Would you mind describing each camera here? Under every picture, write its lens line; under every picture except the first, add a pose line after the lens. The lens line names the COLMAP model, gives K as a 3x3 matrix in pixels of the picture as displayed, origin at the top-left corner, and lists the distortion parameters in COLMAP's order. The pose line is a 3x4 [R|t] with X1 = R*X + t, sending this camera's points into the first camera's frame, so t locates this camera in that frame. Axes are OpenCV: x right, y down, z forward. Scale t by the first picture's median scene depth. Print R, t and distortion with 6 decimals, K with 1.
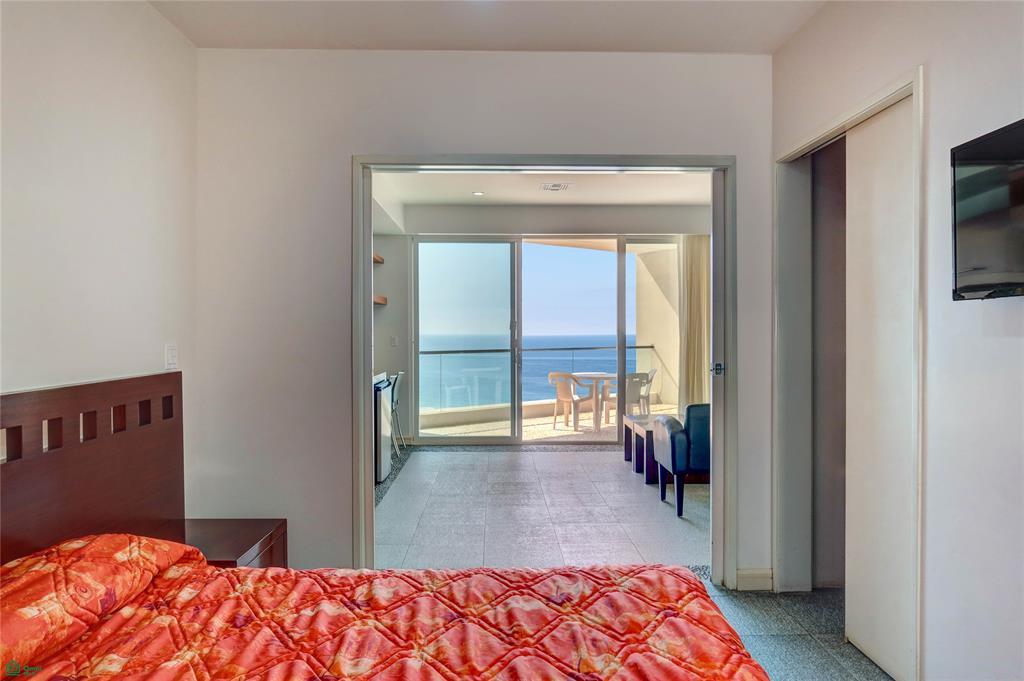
lens RADIAL K [[711.3, 0, 507.5], [0, 711.3, 340.8], [0, 0, 1]] dist [-0.034387, 0.009175]
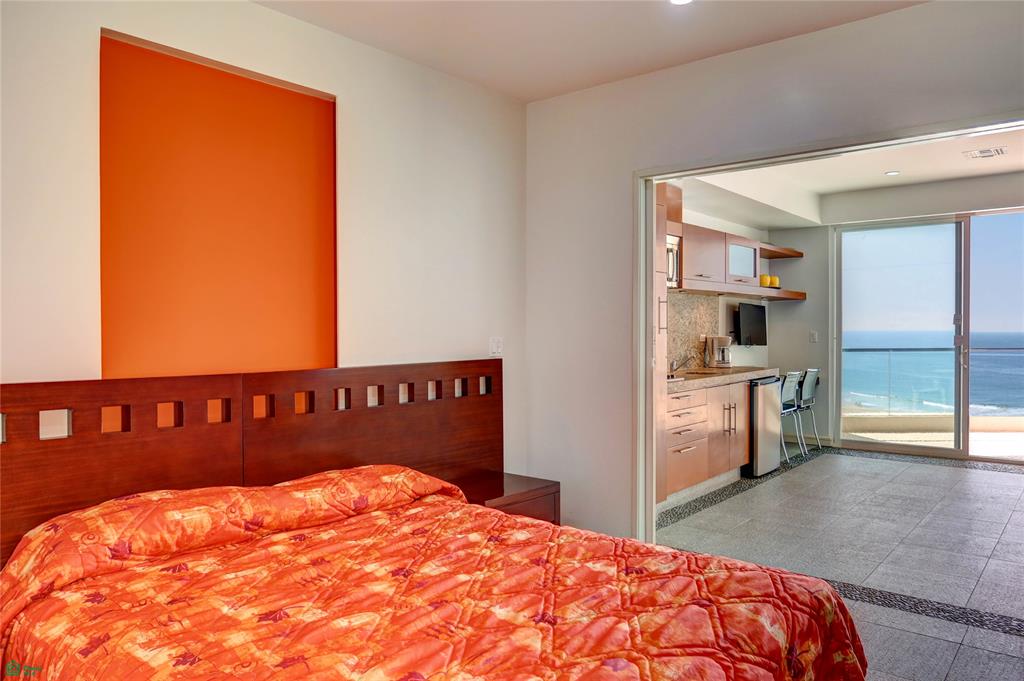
lens RADIAL K [[711.3, 0, 511.8], [0, 711.3, 339.4], [0, 0, 1]] dist [-0.034387, 0.009175]
pose [[0.748873, 0.006336, -0.662684, 0.218833], [-0.004236, 0.999980, 0.004774, 0.000694], [0.662700, -0.000768, 0.748884, 0.016149]]
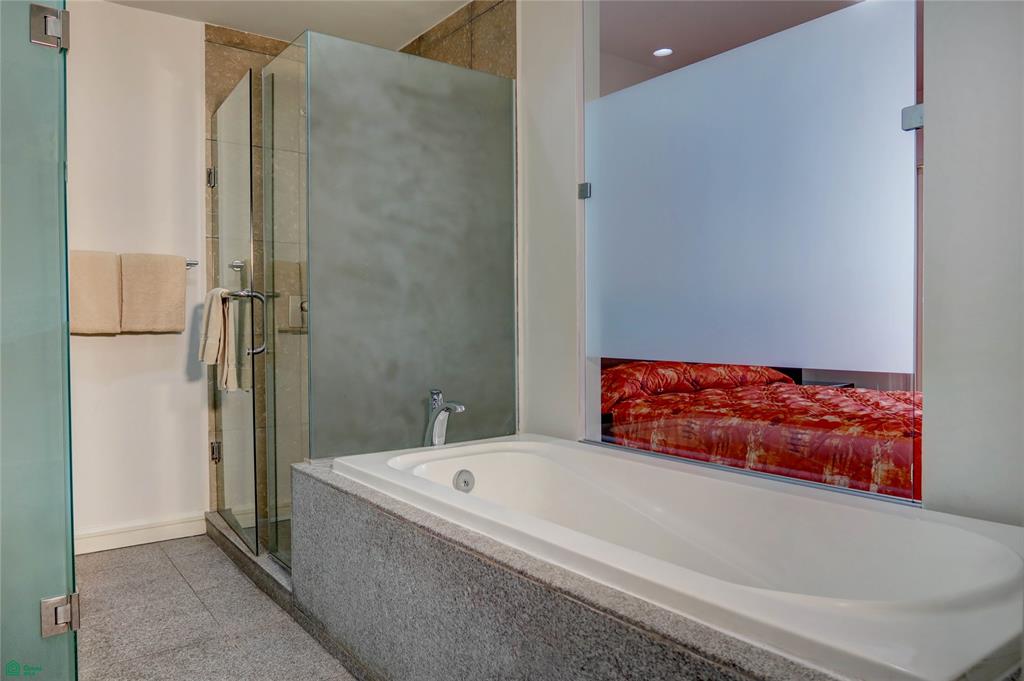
lens RADIAL K [[711.3, 0, 511.2], [0, 711.3, 338.0], [0, 0, 1]] dist [-0.034387, 0.009175]
pose [[0.585525, 0.012752, -0.810554, 0.302512], [-0.001236, 0.999889, 0.014837, 0.058484], [0.810654, -0.007686, 0.585476, -0.349727]]
